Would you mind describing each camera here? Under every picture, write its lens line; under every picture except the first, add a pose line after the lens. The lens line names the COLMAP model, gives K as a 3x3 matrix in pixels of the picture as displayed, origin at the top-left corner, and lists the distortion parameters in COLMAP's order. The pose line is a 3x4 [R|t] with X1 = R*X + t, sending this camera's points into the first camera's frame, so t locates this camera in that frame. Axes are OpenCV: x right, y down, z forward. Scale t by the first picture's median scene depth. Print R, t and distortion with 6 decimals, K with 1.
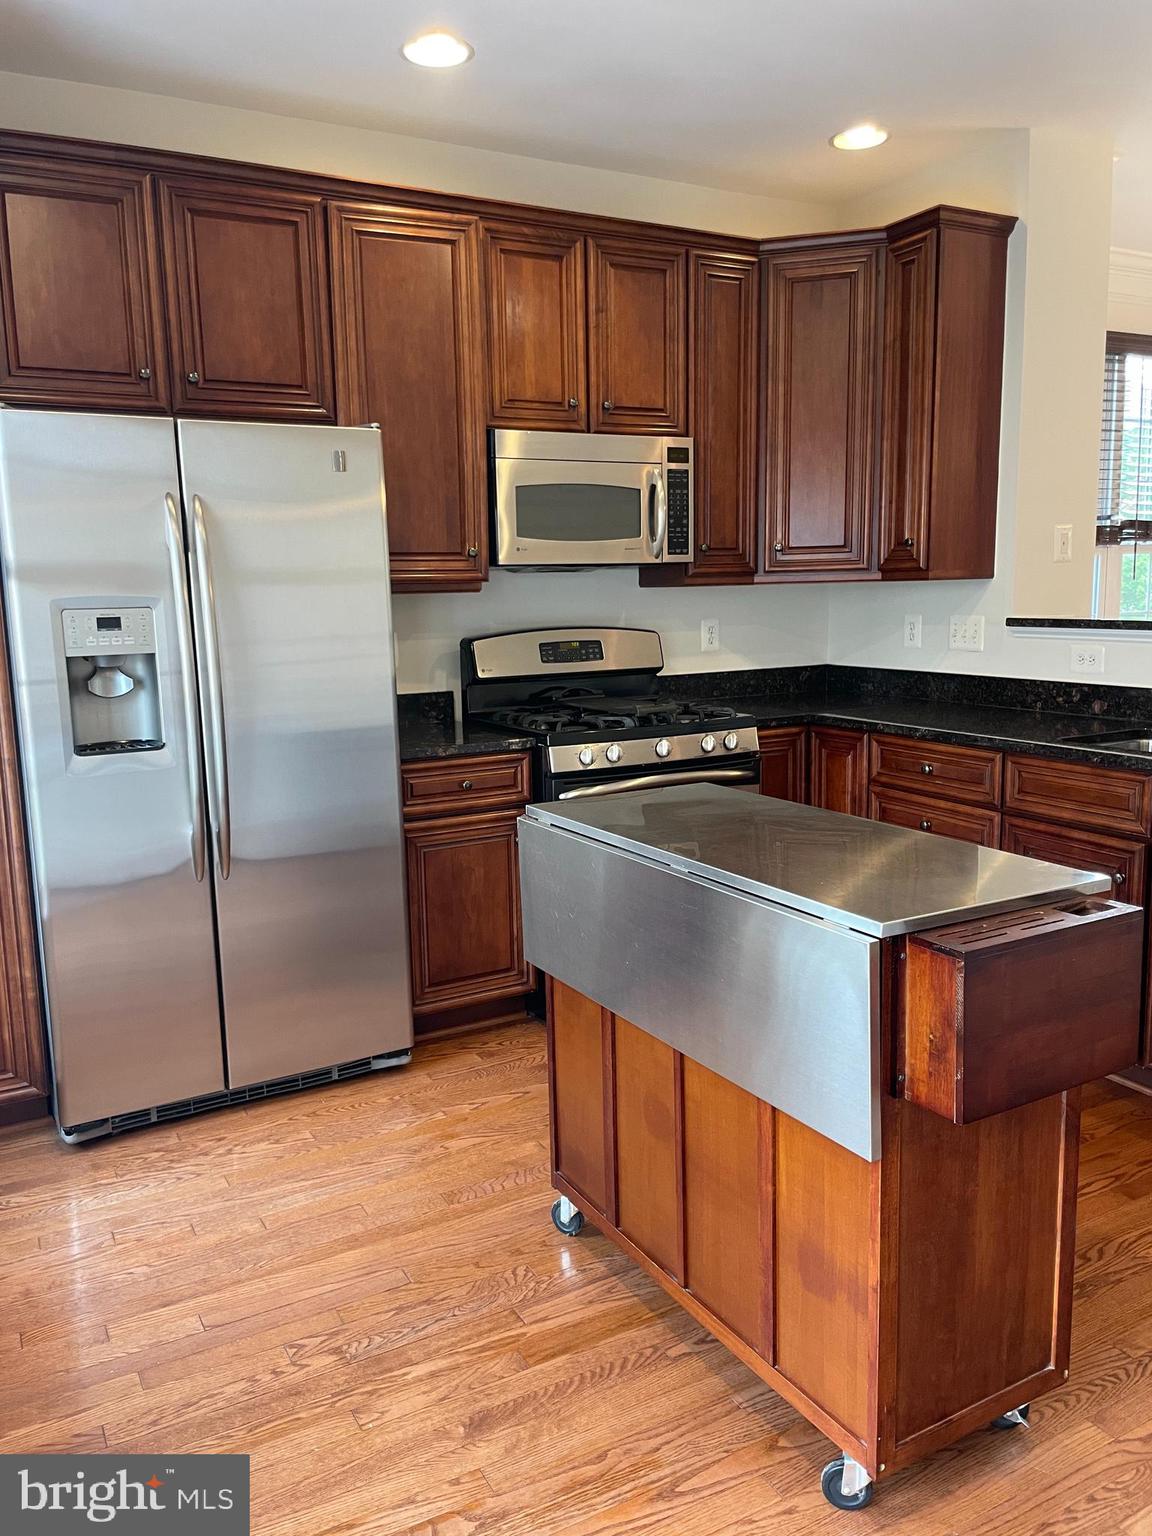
lens RADIAL K [[1180.5, 0, 568.4], [0, 1180.5, 770.7], [0, 0, 1]] dist [0.089760, -0.125885]
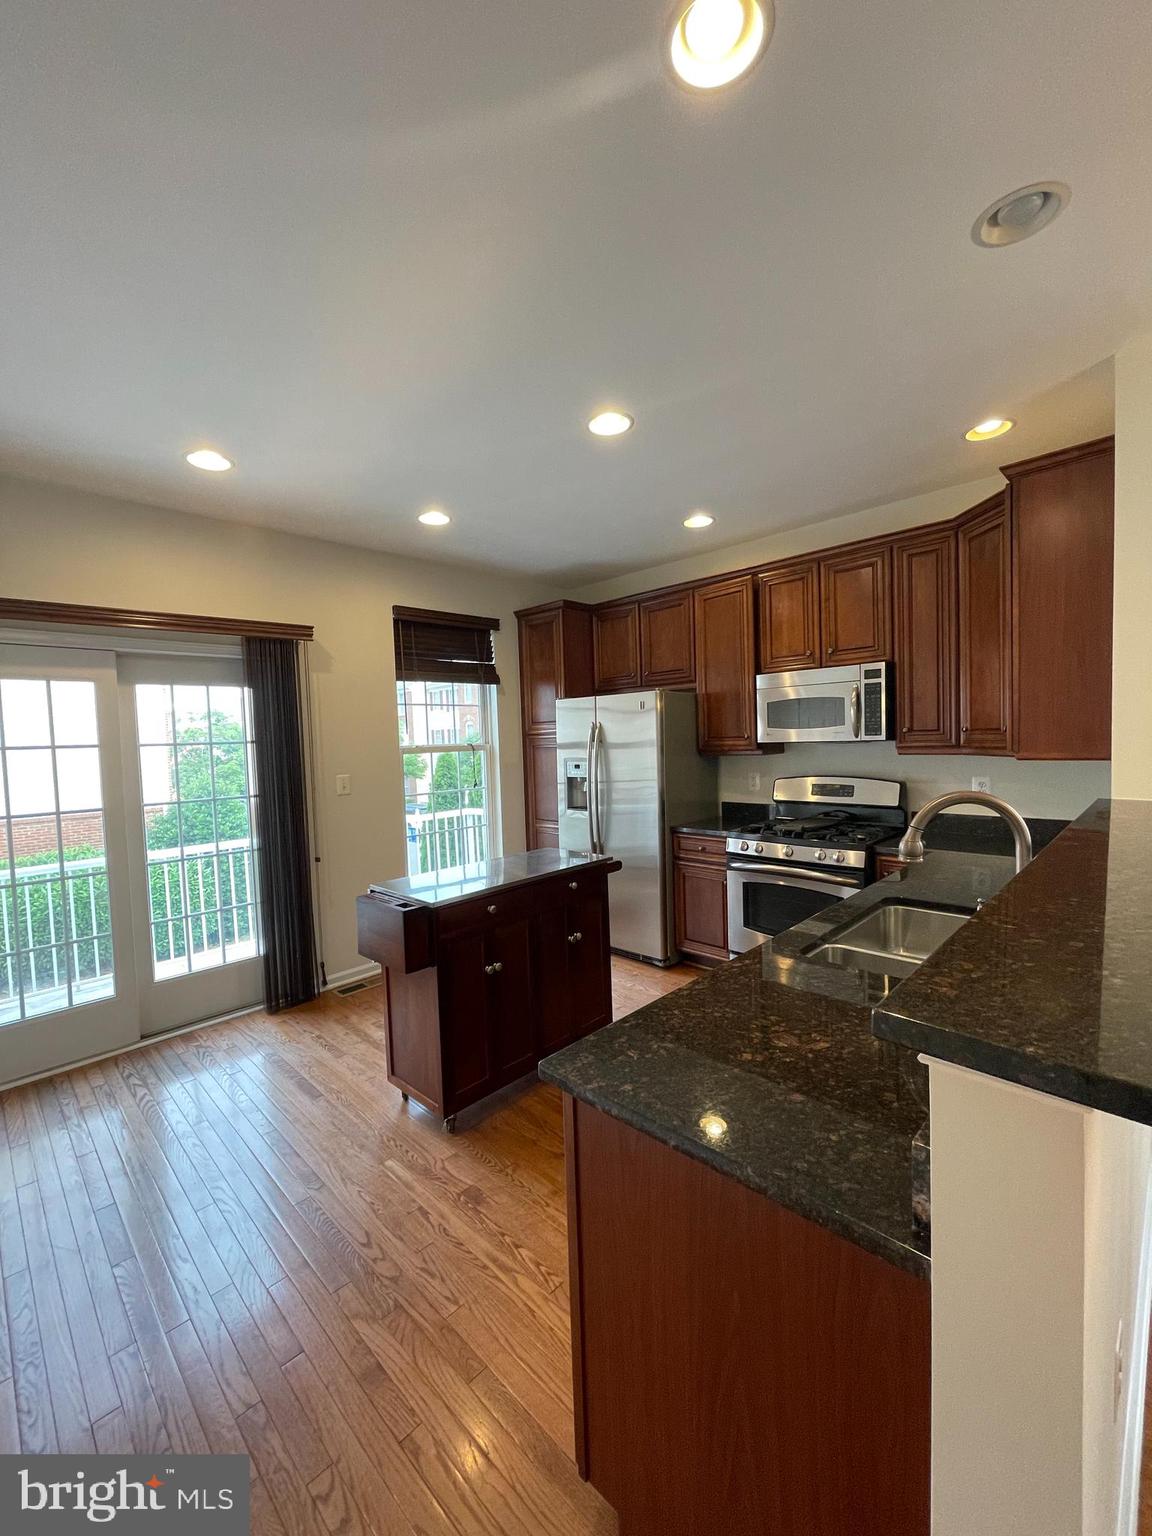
lens RADIAL K [[628.2, 0, 574.3], [0, 628.2, 768.6], [0, 0, 1]] dist [-0.002586, -0.001059]
pose [[0.273035, 0.061674, -0.960025, 0.821146], [-0.122493, 0.992049, 0.028894, -0.120857], [0.954174, 0.109707, 0.278419, 0.418386]]
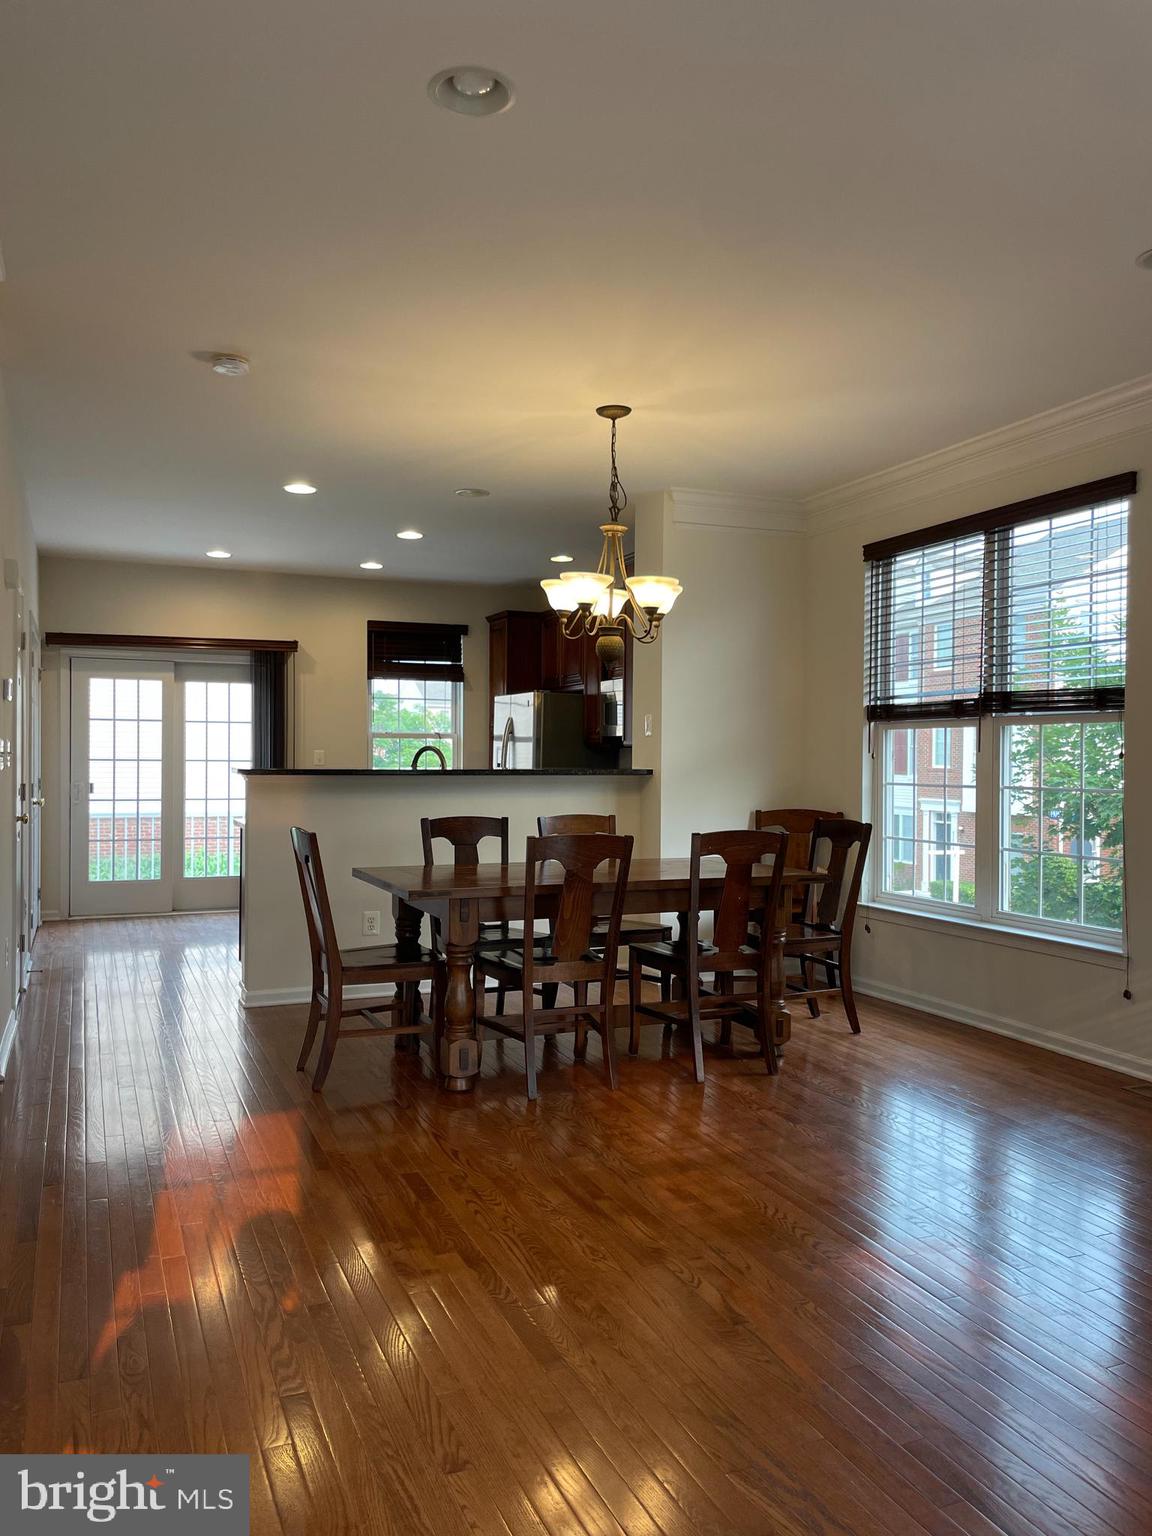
lens RADIAL K [[1180.5, 0, 568.7], [0, 1180.5, 766.6], [0, 0, 1]] dist [0.089760, -0.125885]
pose [[-0.125376, 0.030596, -0.991637, 2.205697], [-0.161308, 0.985596, 0.050804, -0.217266], [0.978908, 0.166329, -0.118635, 1.181199]]
